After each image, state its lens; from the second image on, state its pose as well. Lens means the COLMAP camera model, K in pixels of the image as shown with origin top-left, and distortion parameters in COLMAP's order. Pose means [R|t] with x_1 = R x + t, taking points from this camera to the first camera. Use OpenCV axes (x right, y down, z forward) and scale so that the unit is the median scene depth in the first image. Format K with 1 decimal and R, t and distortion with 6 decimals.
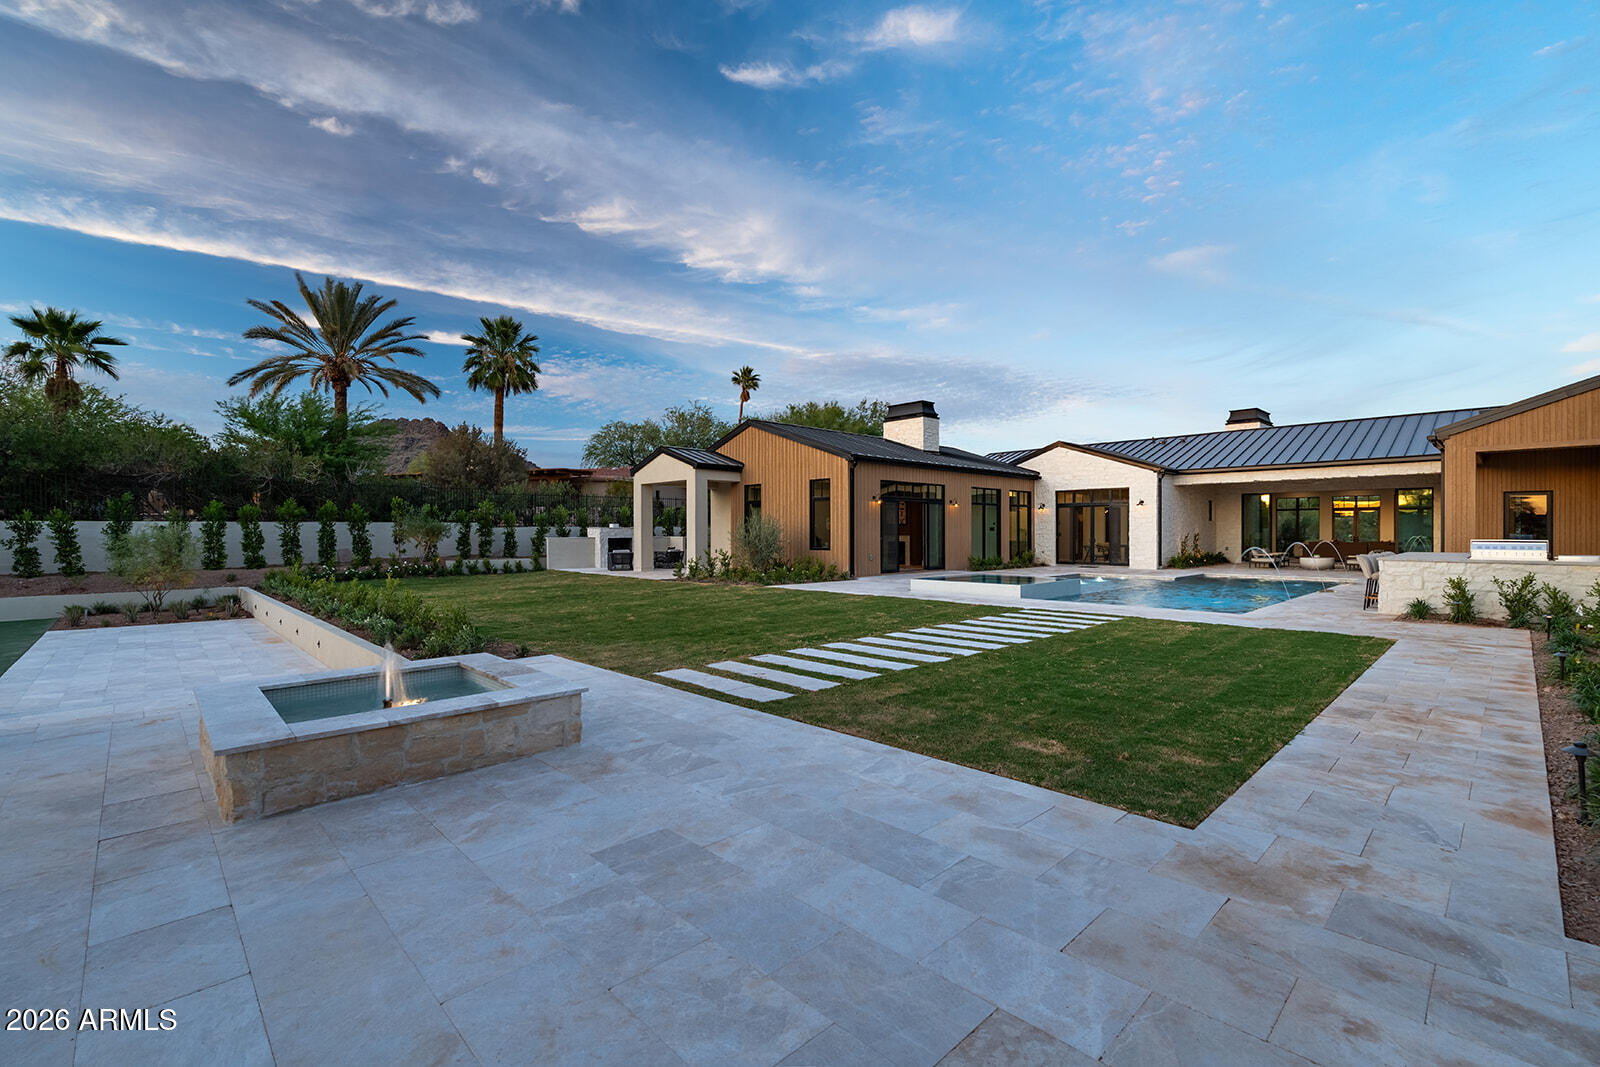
lens RADIAL K [[705.0, 0, 799.5], [0, 705.0, 539.1], [0, 0, 1]] dist [-0.001413, -0.000208]
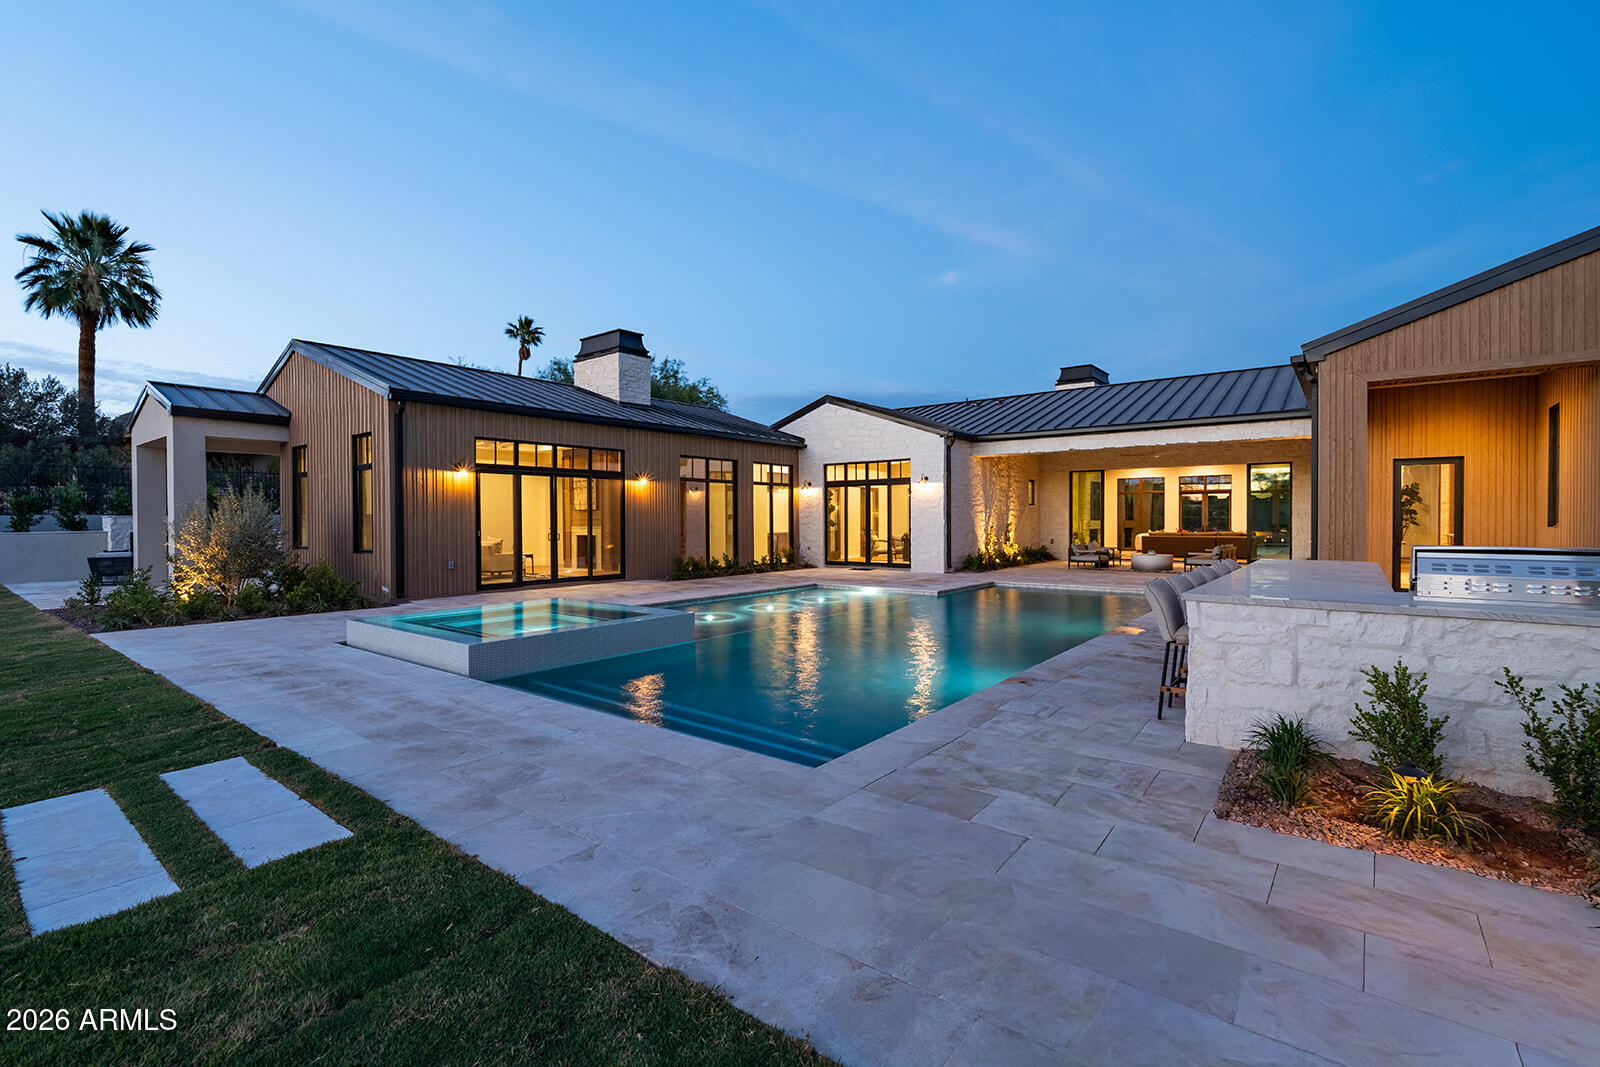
lens RADIAL K [[705.0, 0, 800.7], [0, 705.0, 525.2], [0, 0, 1]] dist [-0.001413, -0.000208]
pose [[0.991719, -0.003003, 0.128389, 0.247812], [0.003190, 0.999994, -0.001255, -0.004419], [-0.128385, 0.001655, 0.991723, 0.284289]]
